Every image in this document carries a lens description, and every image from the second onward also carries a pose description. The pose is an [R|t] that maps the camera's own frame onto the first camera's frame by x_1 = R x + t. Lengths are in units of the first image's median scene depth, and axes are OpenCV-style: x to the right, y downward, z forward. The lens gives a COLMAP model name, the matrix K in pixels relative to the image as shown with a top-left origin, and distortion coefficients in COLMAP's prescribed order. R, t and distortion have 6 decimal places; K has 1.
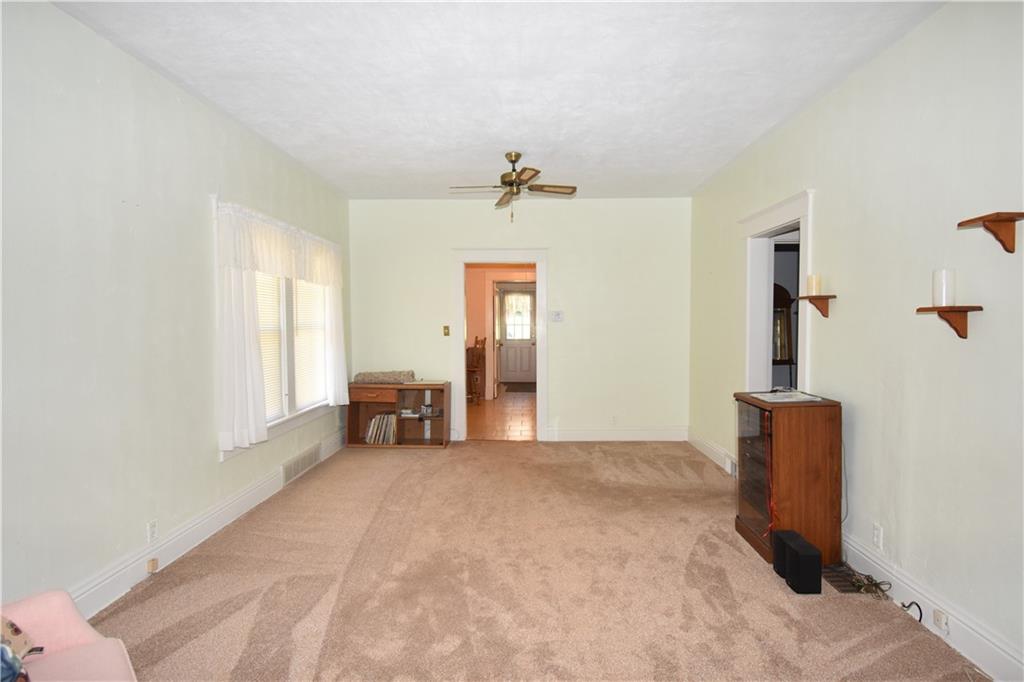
lens RADIAL K [[525.2, 0, 512.0], [0, 525.2, 341.0], [0, 0, 1]] dist [-0.016506, -0.001301]
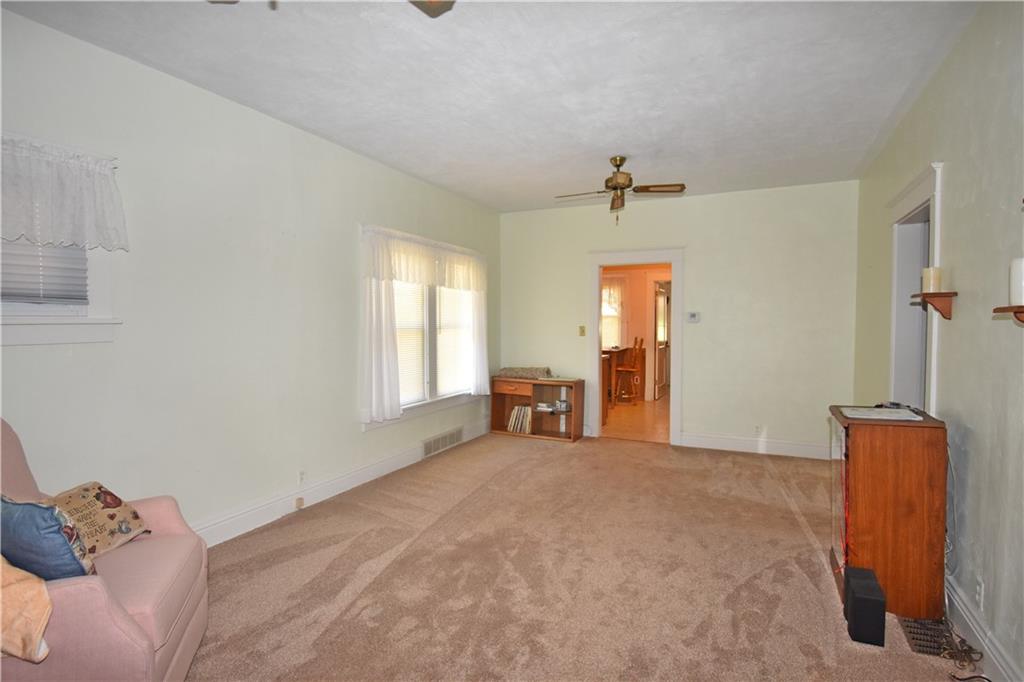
lens RADIAL K [[513.7, 0, 512.0], [0, 513.7, 341.0], [0, 0, 1]] dist [0.000054, -0.021502]
pose [[0.915836, 0.020148, -0.401047, 0.238421], [-0.020317, 0.999786, 0.003832, -0.000719], [0.401038, 0.004639, 0.916049, 0.004085]]
